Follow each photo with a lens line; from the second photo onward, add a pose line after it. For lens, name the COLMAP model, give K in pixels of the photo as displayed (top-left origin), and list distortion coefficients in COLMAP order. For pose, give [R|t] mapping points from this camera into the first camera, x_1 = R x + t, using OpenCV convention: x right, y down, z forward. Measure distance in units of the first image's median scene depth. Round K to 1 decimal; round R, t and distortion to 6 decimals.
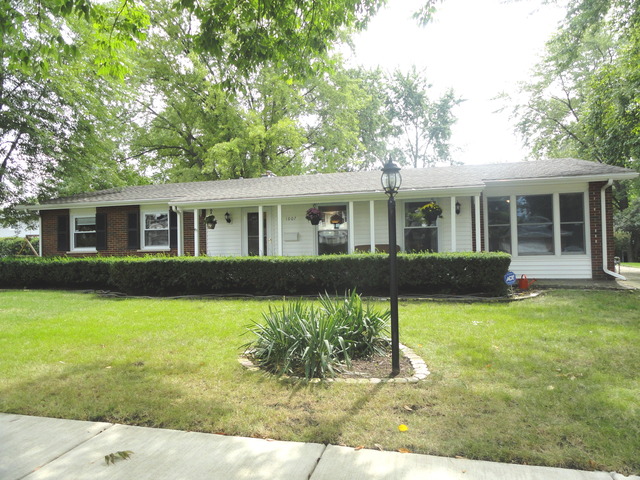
lens RADIAL K [[441.6, 0, 320.3], [0, 441.6, 240.0], [0, 0, 1]] dist [-0.004046, -0.000310]
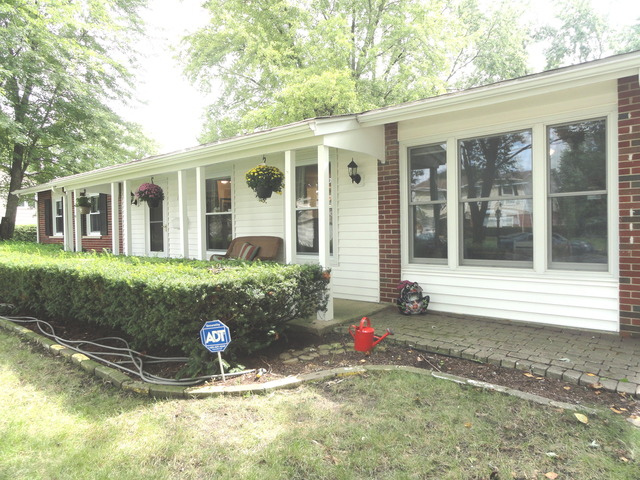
lens RADIAL K [[441.6, 0, 319.7], [0, 441.6, 239.6], [0, 0, 1]] dist [-0.004046, -0.000310]
pose [[0.898352, 0.009859, -0.439166, 0.536286], [0.010413, 0.998989, 0.043729, -0.016648], [0.439153, -0.043857, 0.897341, 0.515827]]
